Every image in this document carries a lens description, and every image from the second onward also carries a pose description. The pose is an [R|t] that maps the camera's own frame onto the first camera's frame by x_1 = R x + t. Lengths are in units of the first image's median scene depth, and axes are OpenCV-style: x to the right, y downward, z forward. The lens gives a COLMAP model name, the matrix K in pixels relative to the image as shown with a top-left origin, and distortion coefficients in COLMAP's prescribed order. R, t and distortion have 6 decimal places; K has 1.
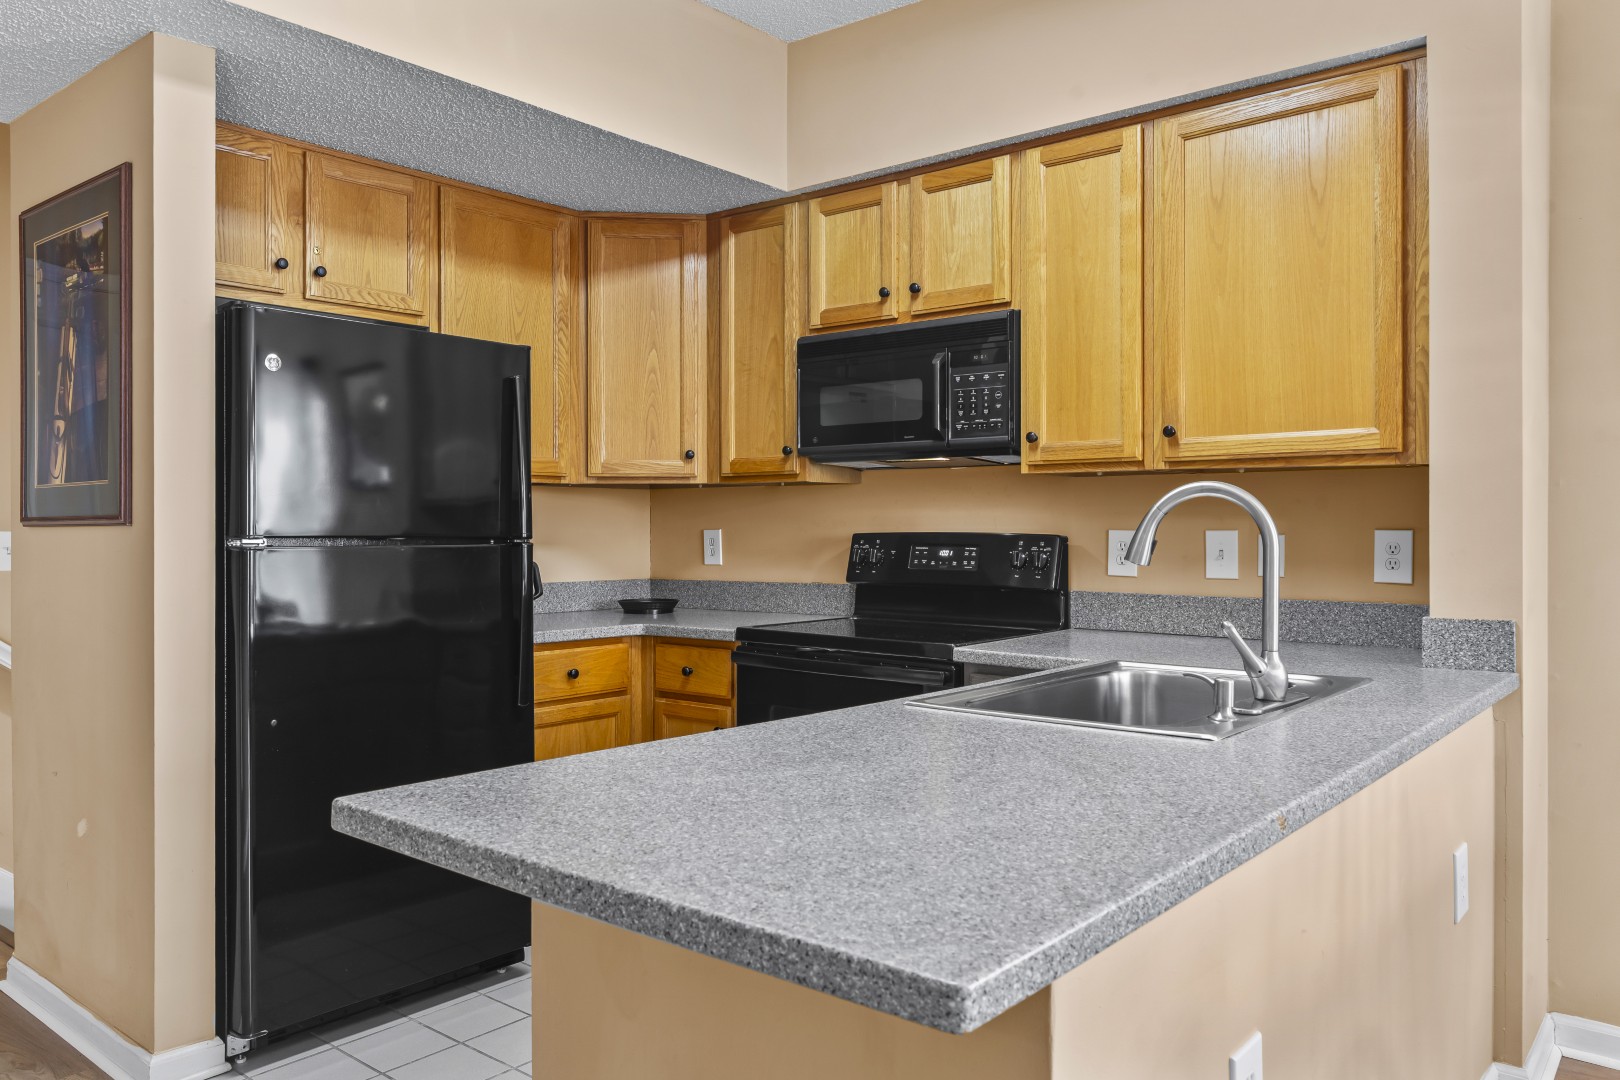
lens RADIAL K [[1181.6, 0, 808.6], [0, 1181.6, 528.3], [0, 0, 1]] dist [0.005990, -0.008634]
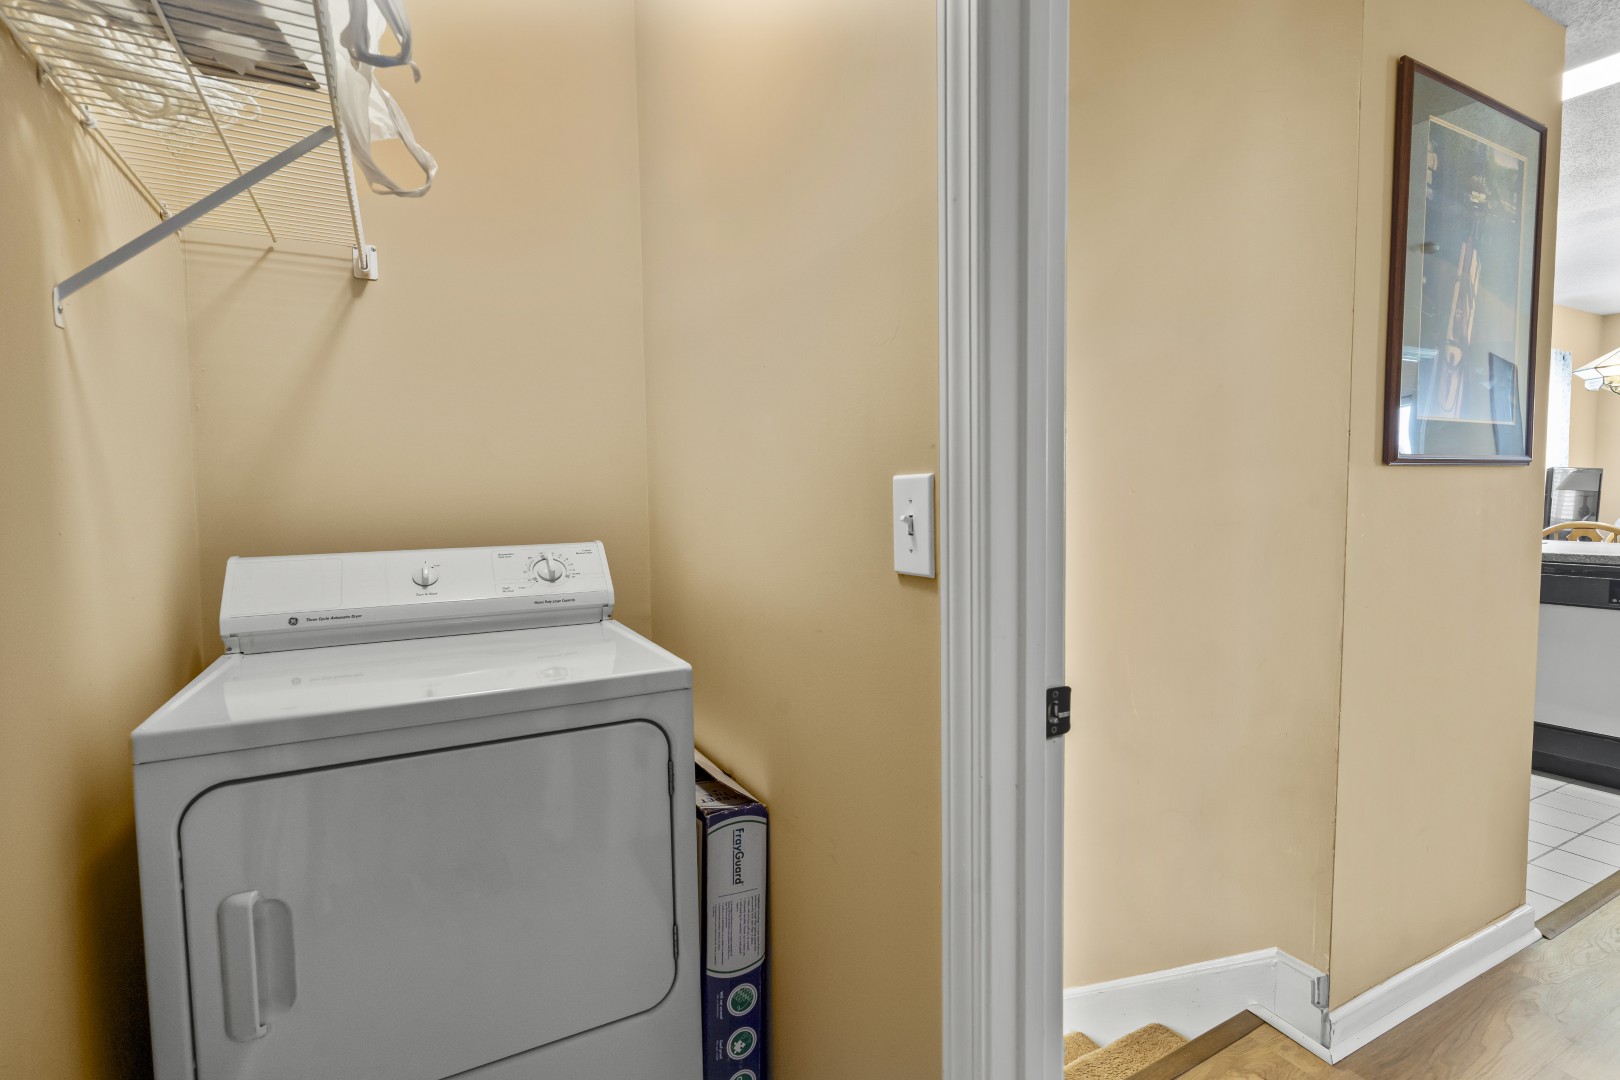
lens RADIAL K [[773.0, 0, 821.0], [0, 773.0, 534.0], [0, 0, 1]] dist [-0.005606, 0.002723]
pose [[0.375708, -0.058319, 0.924901, -1.161627], [0.011257, 0.998232, 0.058370, 0.009045], [-0.926670, -0.011518, 0.375700, 1.043623]]
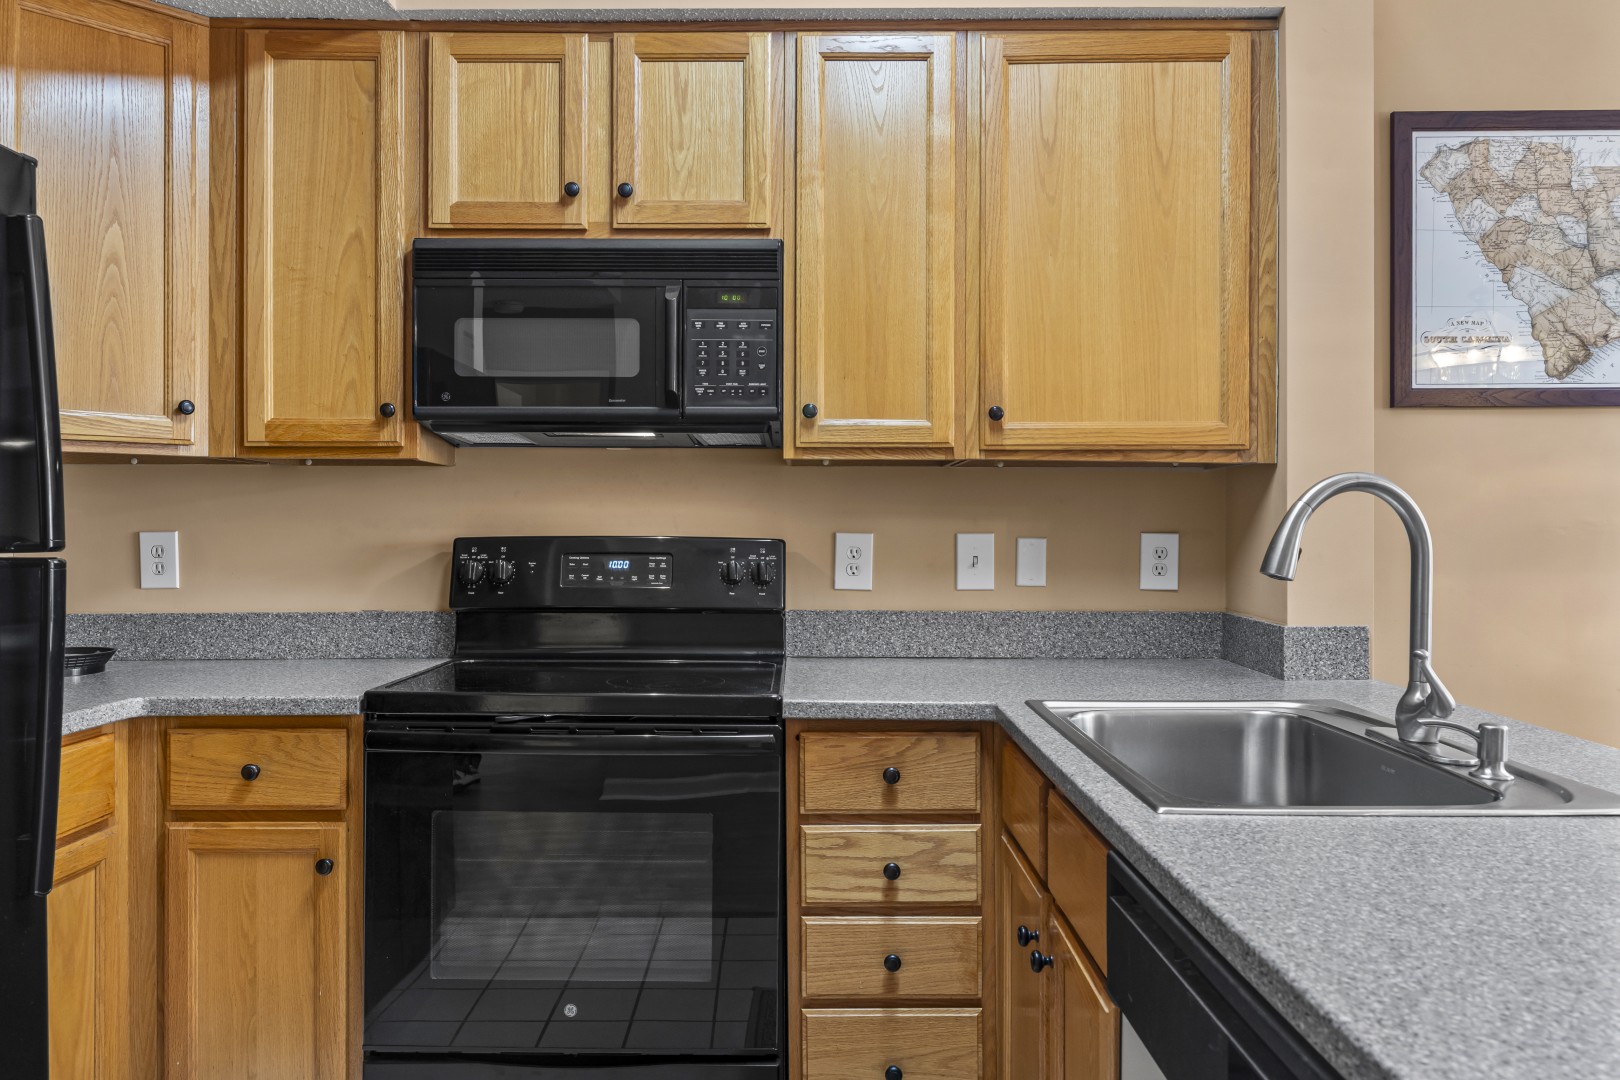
lens RADIAL K [[1195.9, 0, 810.1], [0, 1195.9, 529.2], [0, 0, 1]] dist [-0.000718, 0.002731]
pose [[0.775077, 0.002371, 0.631863, -0.287885], [-0.001229, 0.999997, -0.002245, 0.000701], [-0.631866, 0.000963, 0.775077, 0.392896]]
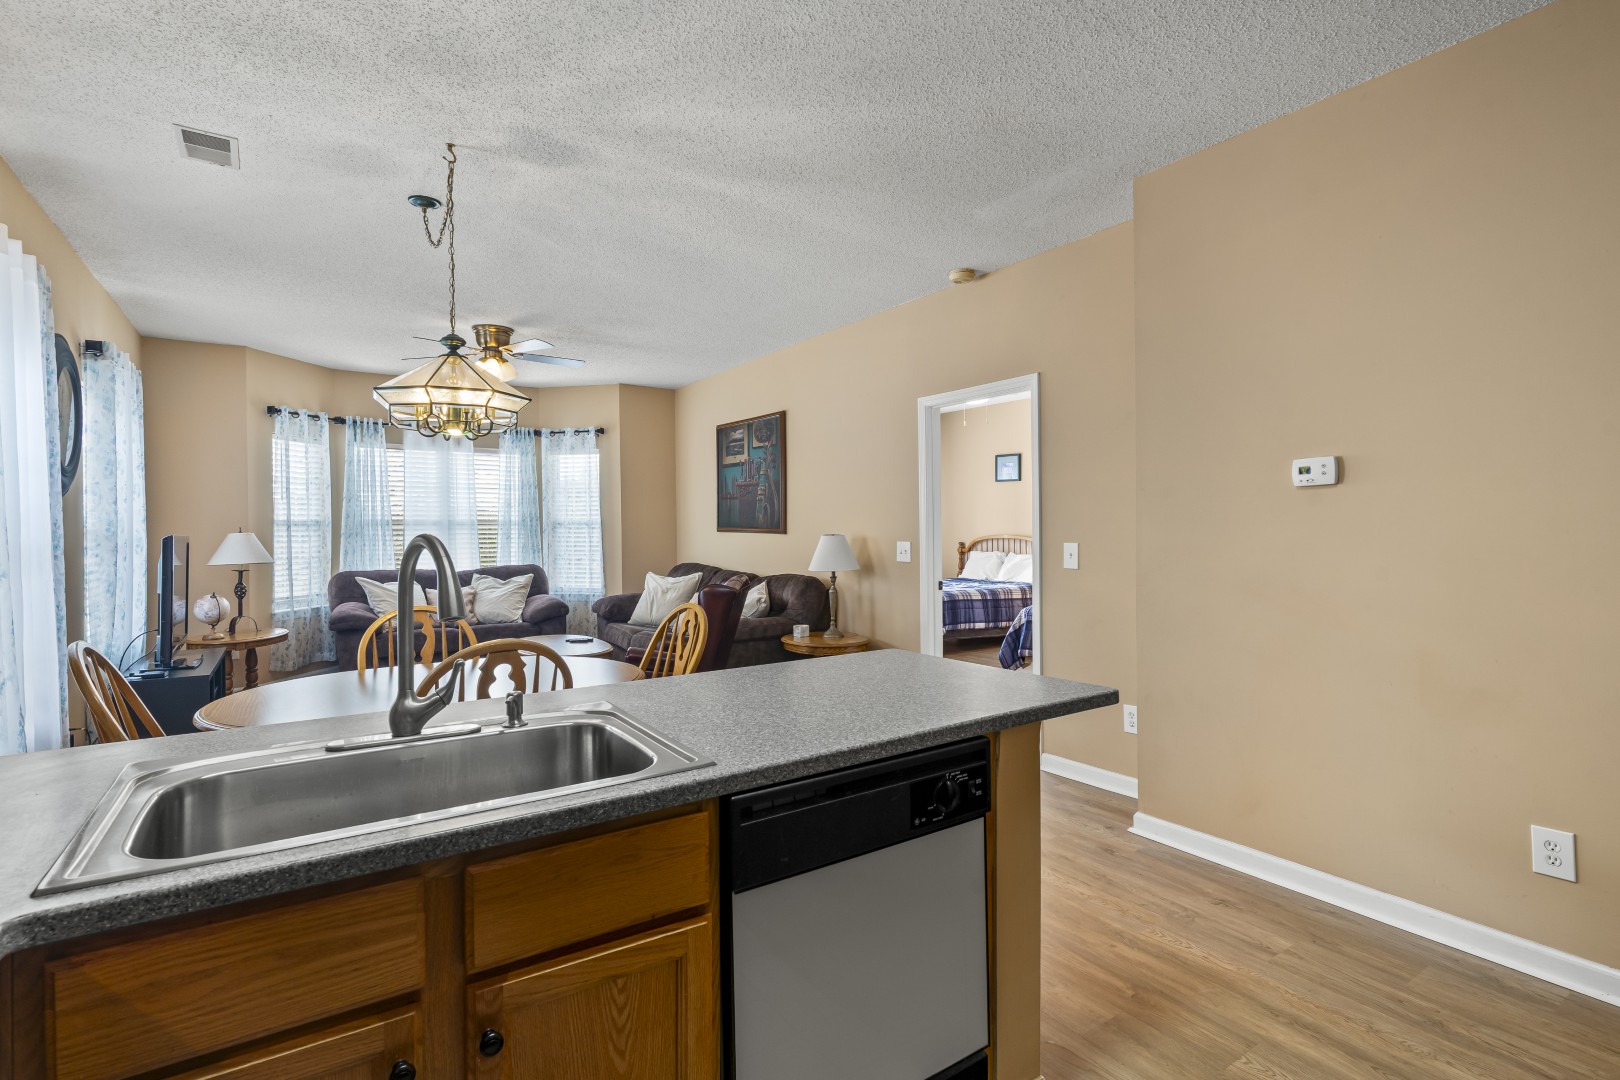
lens RADIAL K [[773.0, 0, 803.6], [0, 773.0, 536.9], [0, 0, 1]] dist [-0.005606, 0.002723]
pose [[-0.952390, 0.006800, 0.304806, -0.114814], [0.010981, 0.999868, 0.012005, -0.025516], [-0.304684, 0.014781, -0.952339, 0.981515]]
